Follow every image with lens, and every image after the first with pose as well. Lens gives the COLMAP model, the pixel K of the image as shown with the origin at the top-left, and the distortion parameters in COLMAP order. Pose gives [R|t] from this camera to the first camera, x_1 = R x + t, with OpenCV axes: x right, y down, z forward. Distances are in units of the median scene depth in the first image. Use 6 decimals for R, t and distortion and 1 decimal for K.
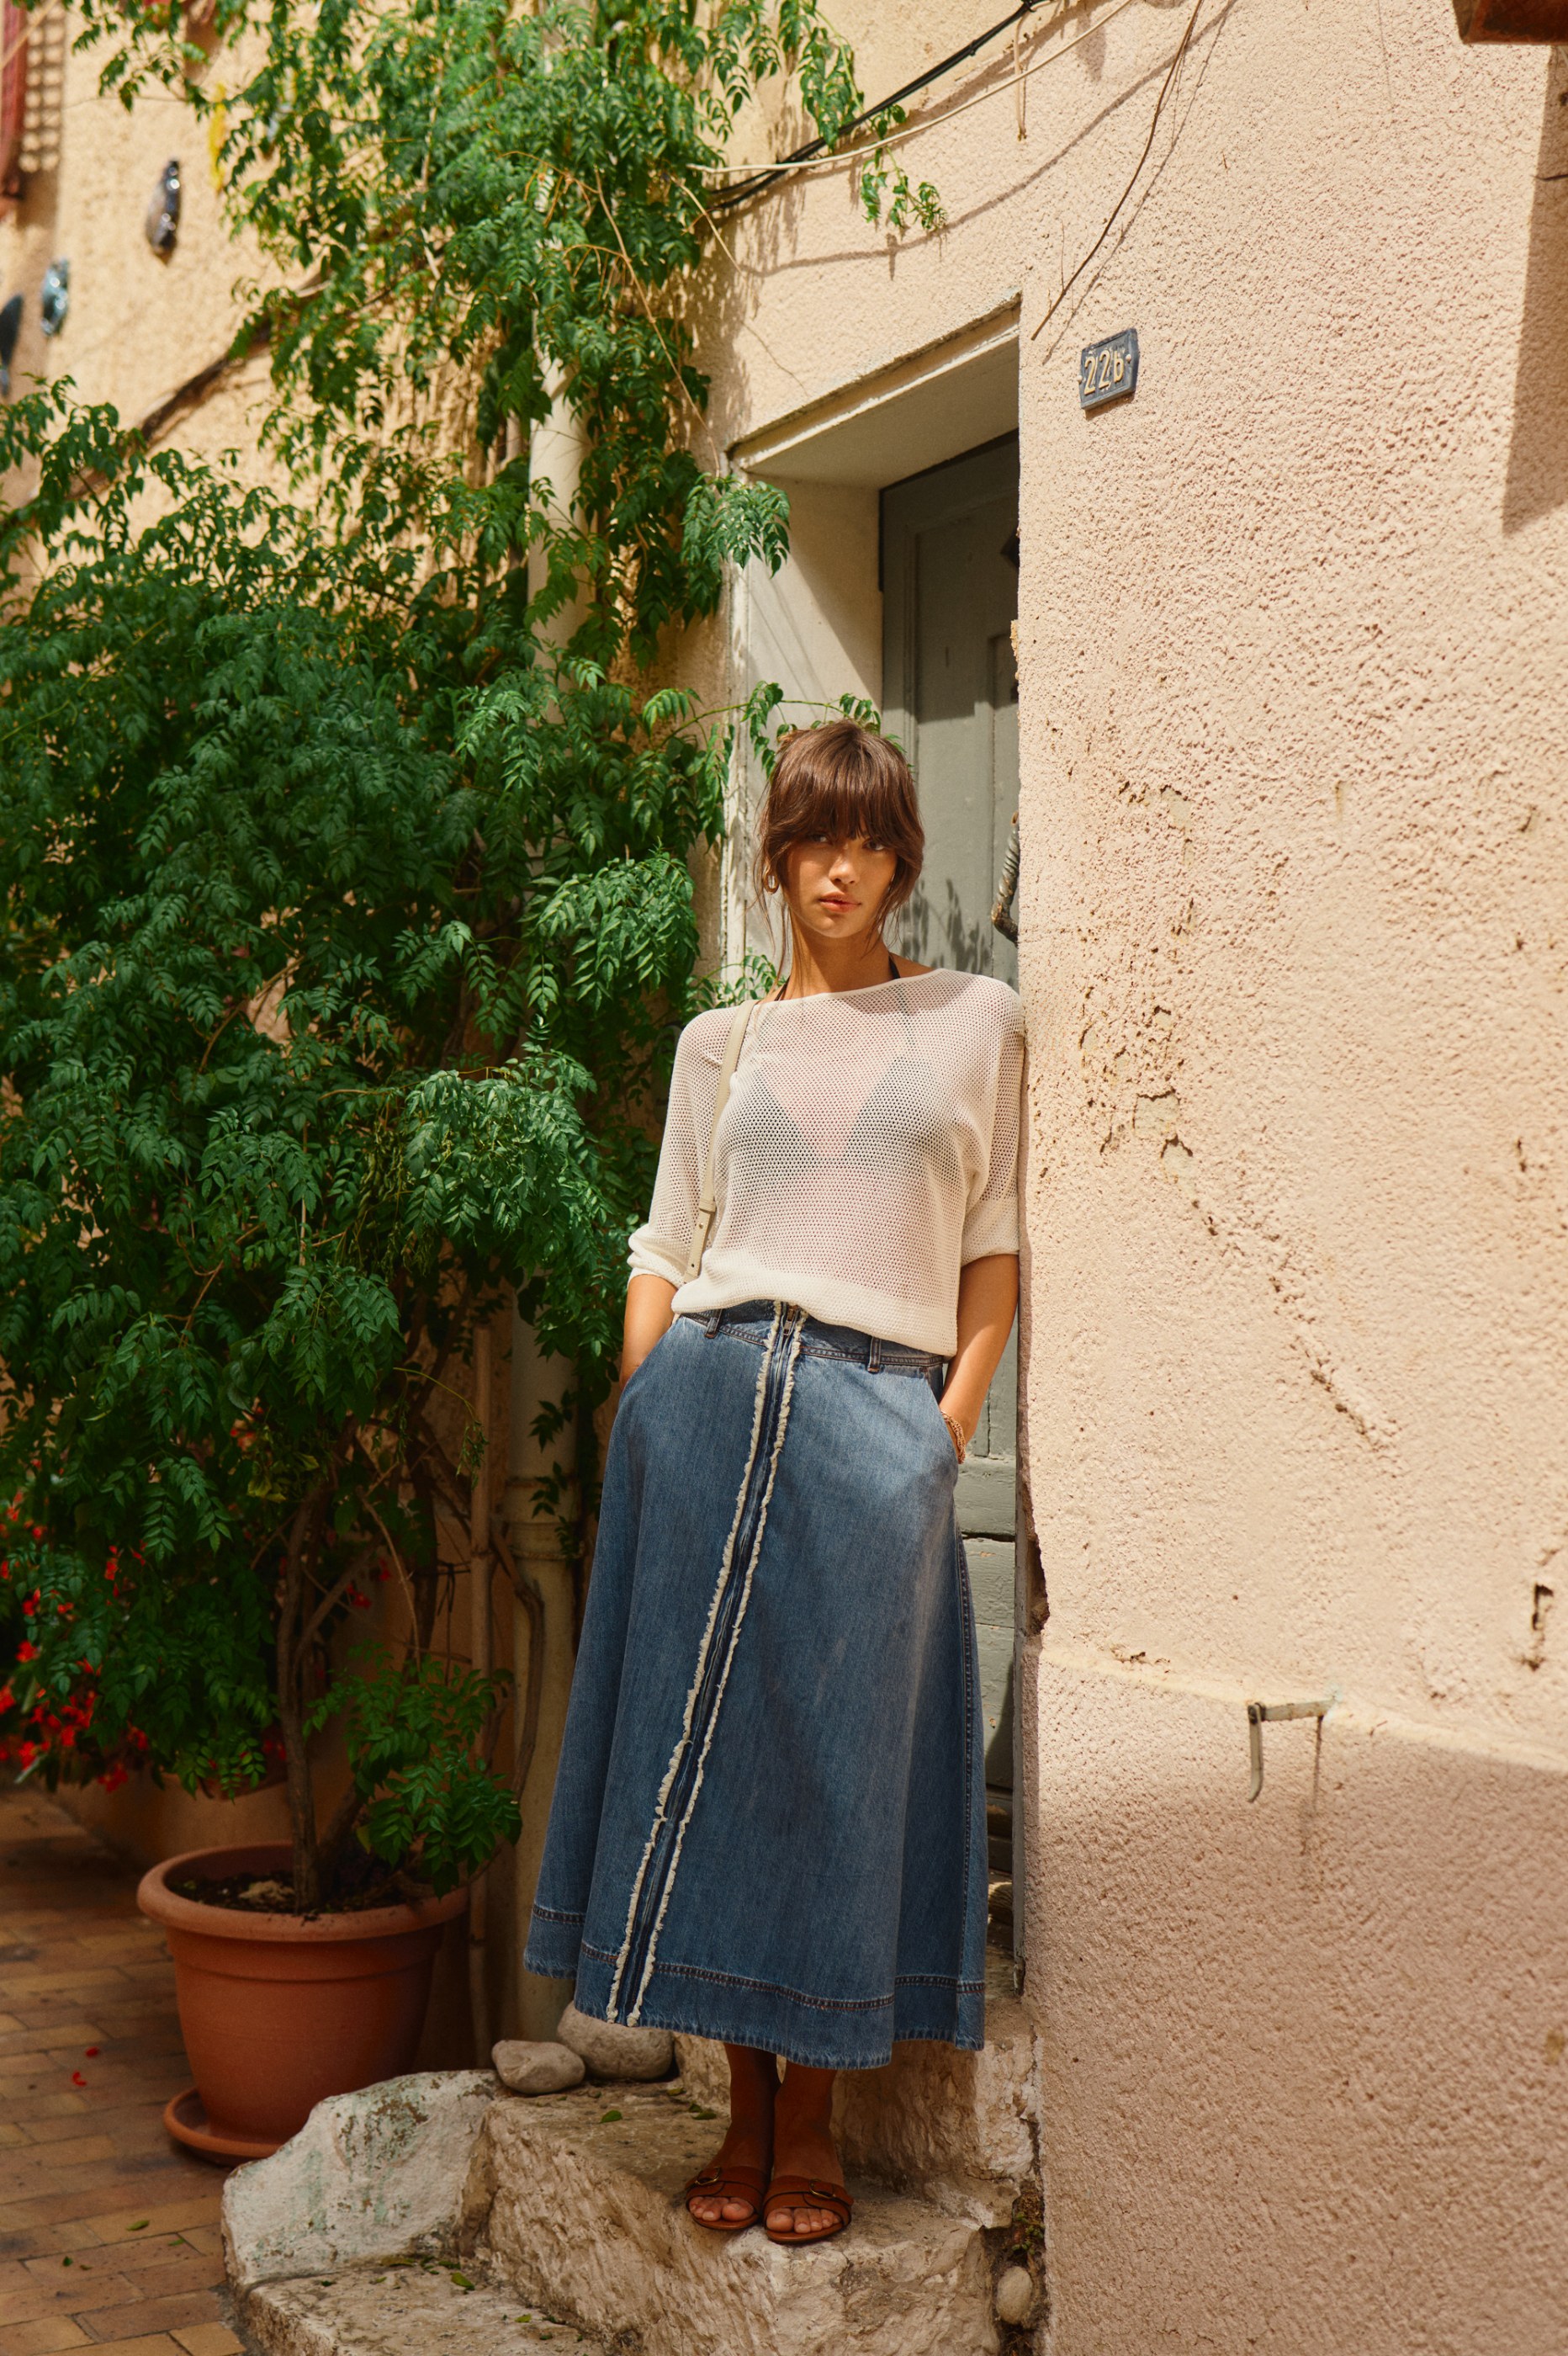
lens RADIAL K [[3251.6, 0, 784.0], [0, 3251.6, 1178.0], [0, 0, 1]] dist [0.009244, -0.037749]
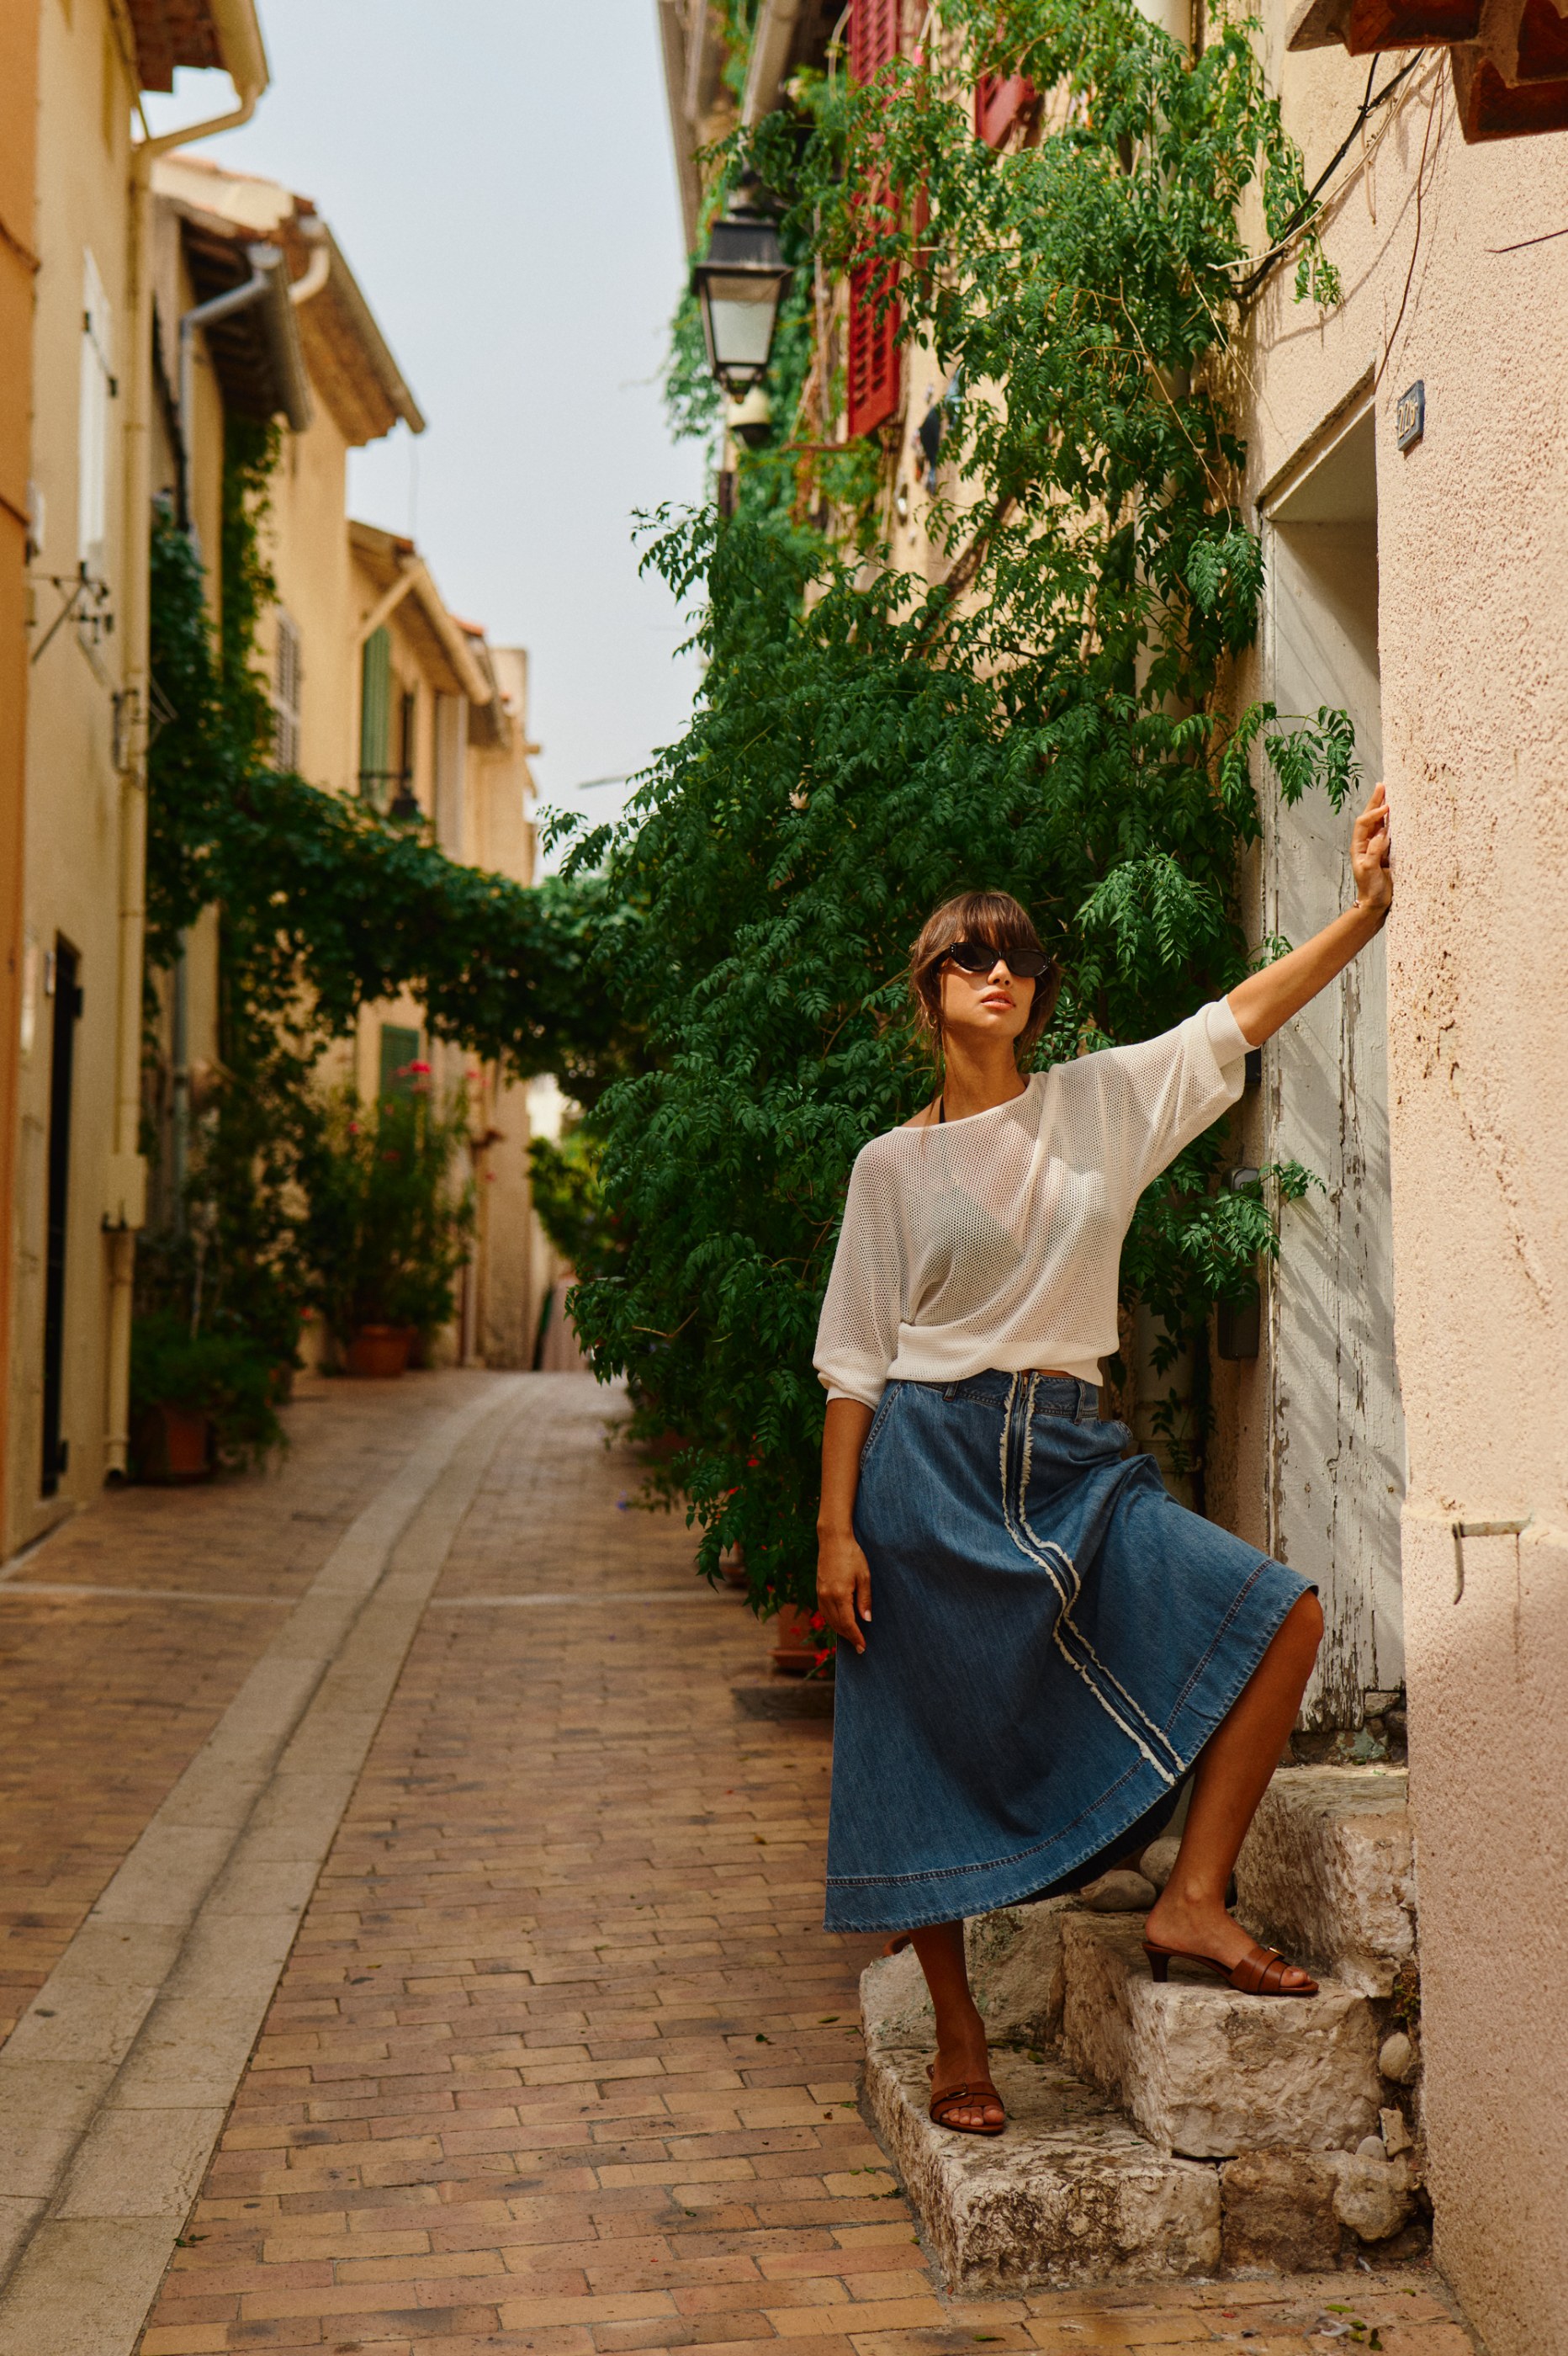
lens RADIAL K [[3251.6, 0, 784.0], [0, 3251.6, 1178.0], [0, 0, 1]] dist [0.009244, -0.037749]
pose [[0.935342, -0.035510, -0.351958, 0.288021], [0.030440, 0.999338, -0.019930, 0.043393], [0.352433, 0.007927, 0.935804, -0.178427]]
